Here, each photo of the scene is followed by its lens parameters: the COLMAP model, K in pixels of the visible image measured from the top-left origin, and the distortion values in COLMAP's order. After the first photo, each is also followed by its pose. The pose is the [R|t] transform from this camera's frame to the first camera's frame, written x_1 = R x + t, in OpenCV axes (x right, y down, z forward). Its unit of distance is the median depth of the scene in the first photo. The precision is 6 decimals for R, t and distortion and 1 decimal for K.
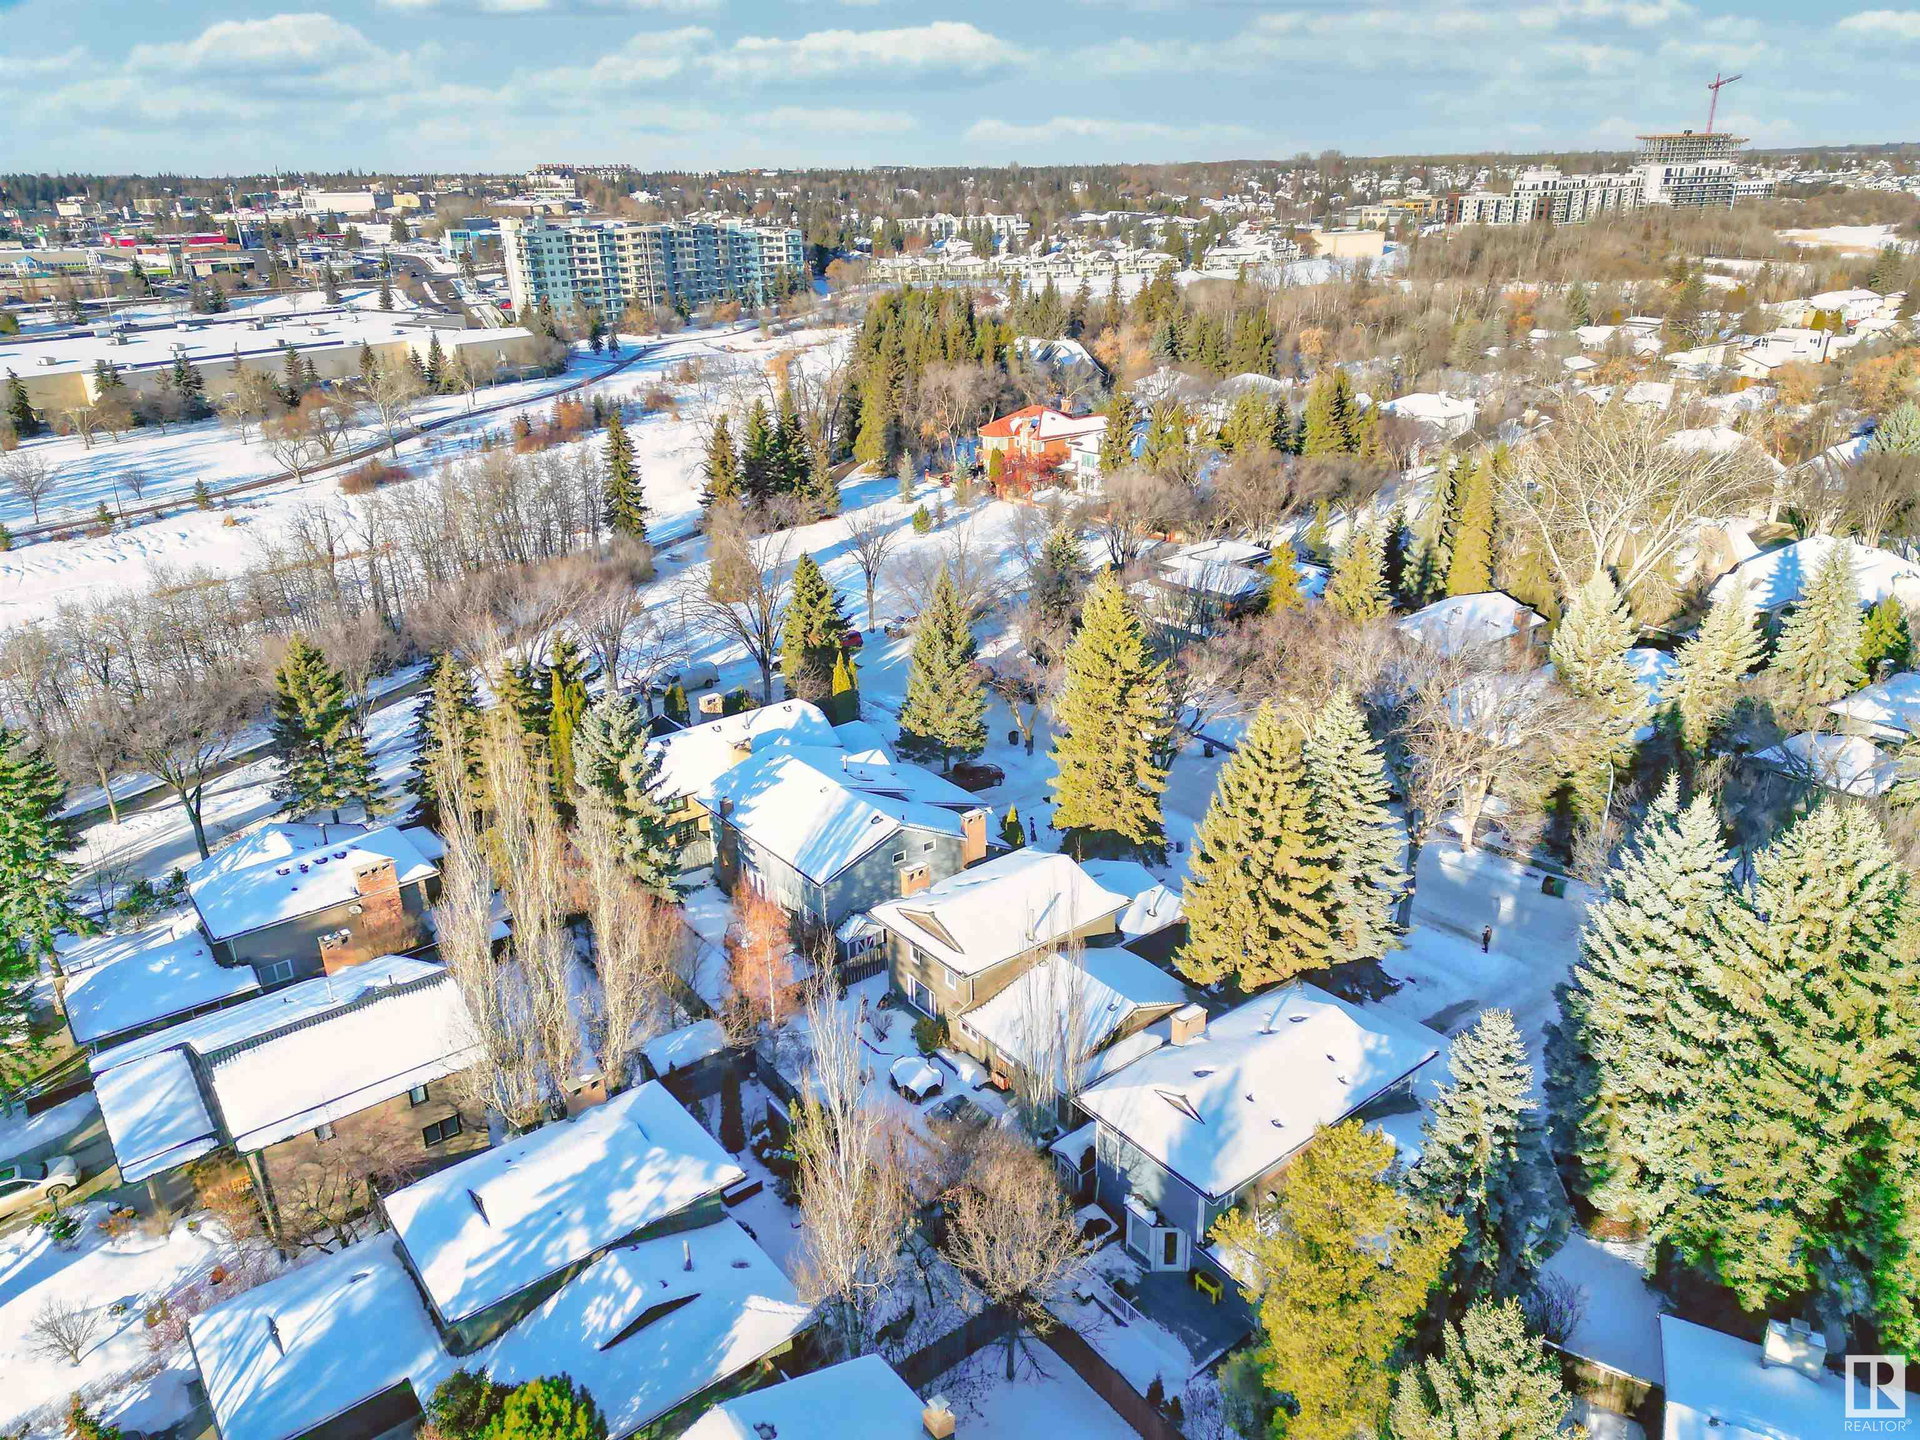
lens RADIAL K [[1327.4, 0, 948.1], [0, 1327.4, 719.7], [0, 0, 1]] dist [0.097561, -0.079604]
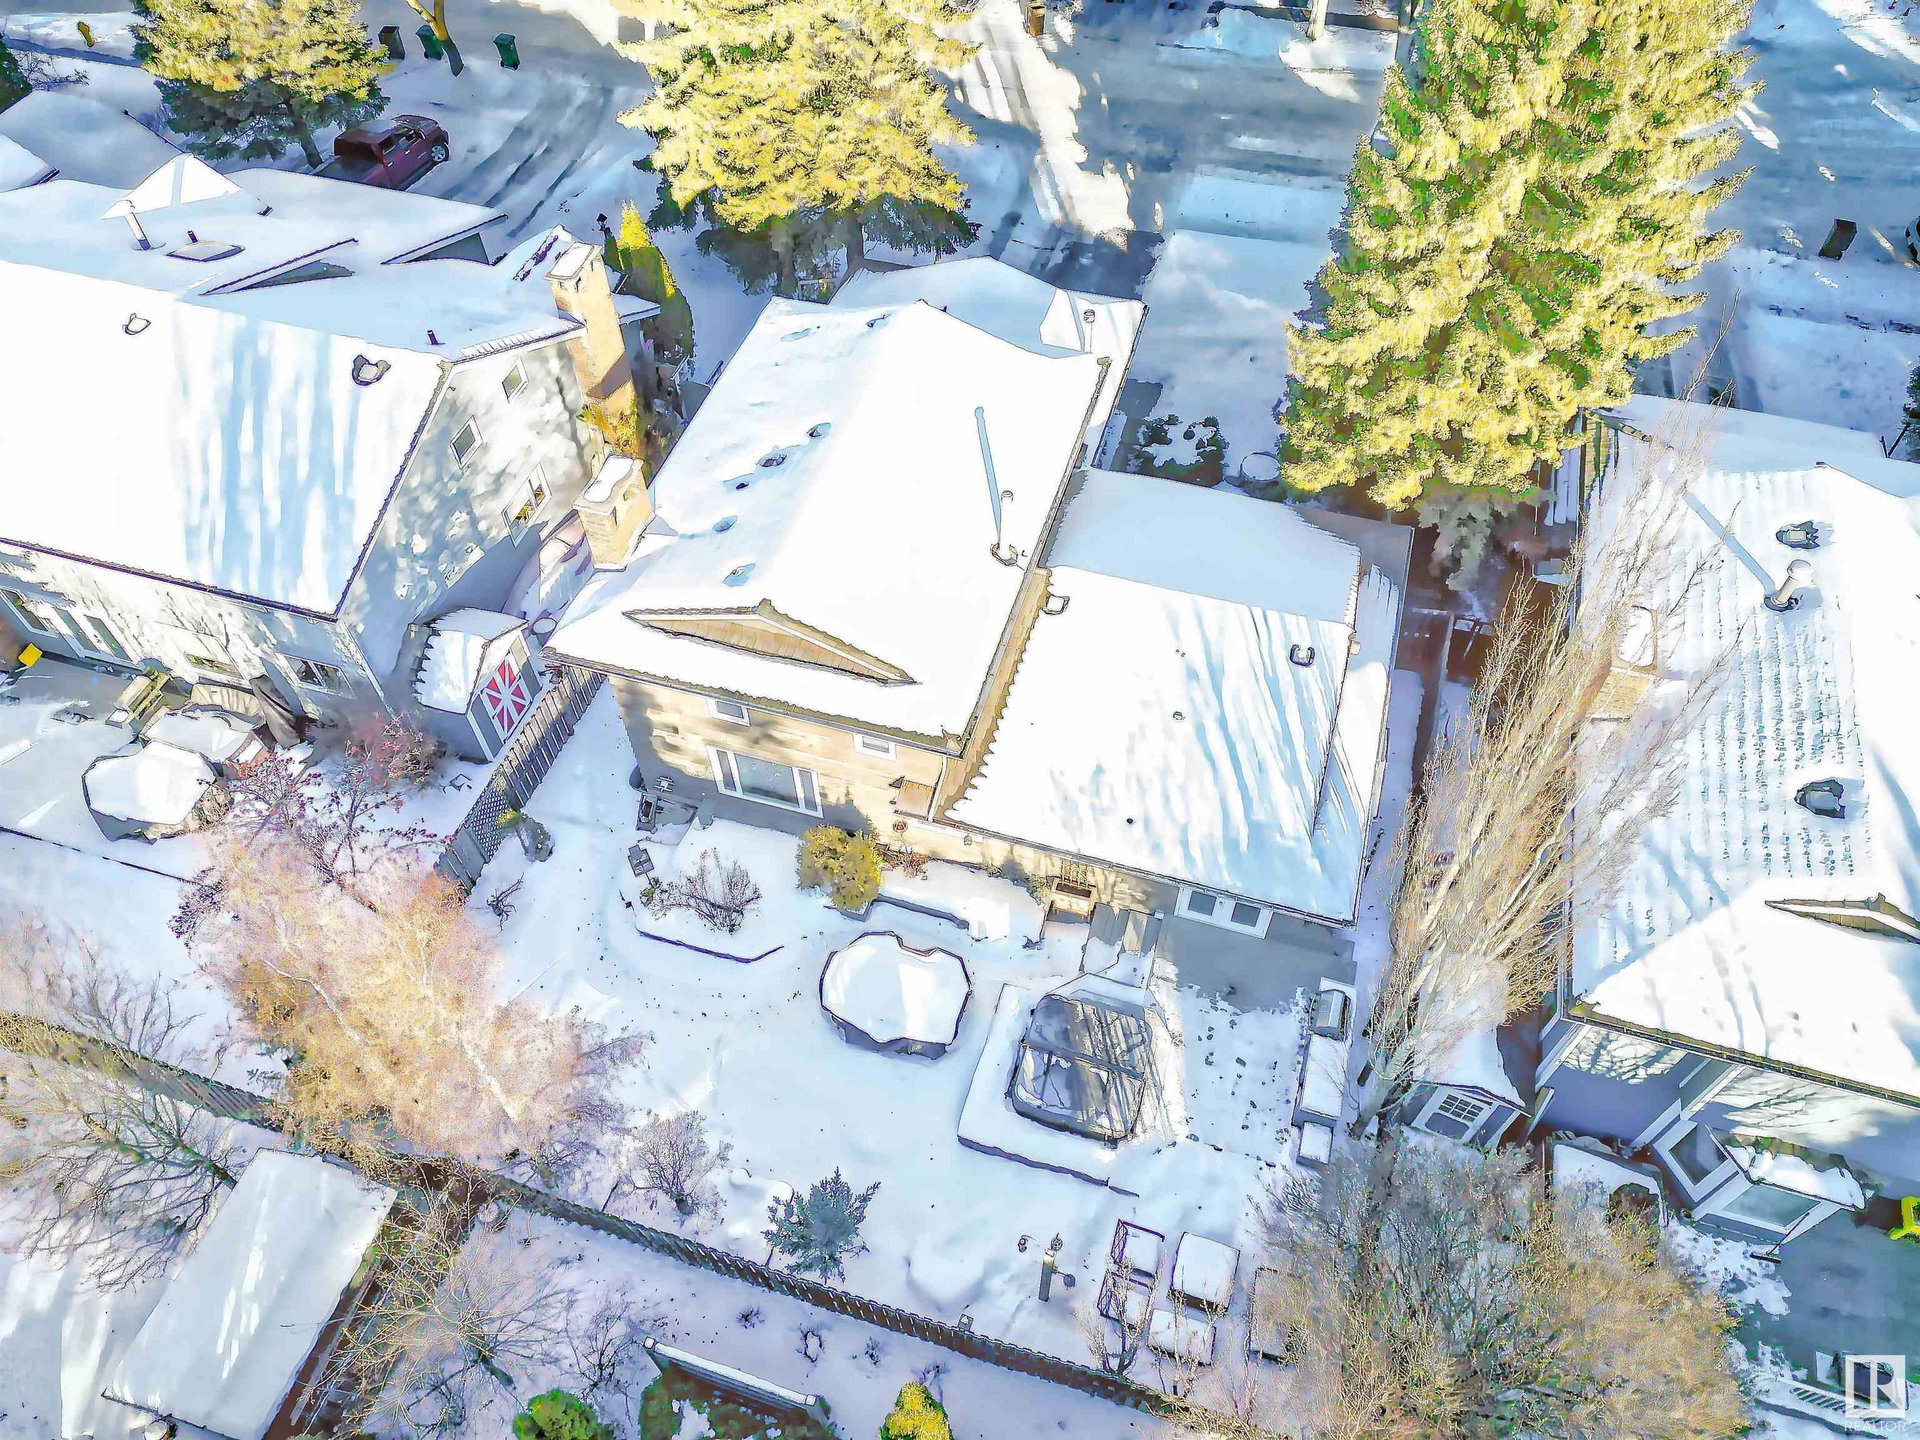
lens RADIAL K [[1327.4, 0, 948.1], [0, 1327.4, 719.7], [0, 0, 1]] dist [0.097561, -0.079604]
pose [[0.815721, -0.449459, 0.364123, -0.101223], [0.213663, 0.819087, 0.532395, -0.007332], [-0.537538, -0.356486, 0.764180, 0.606404]]
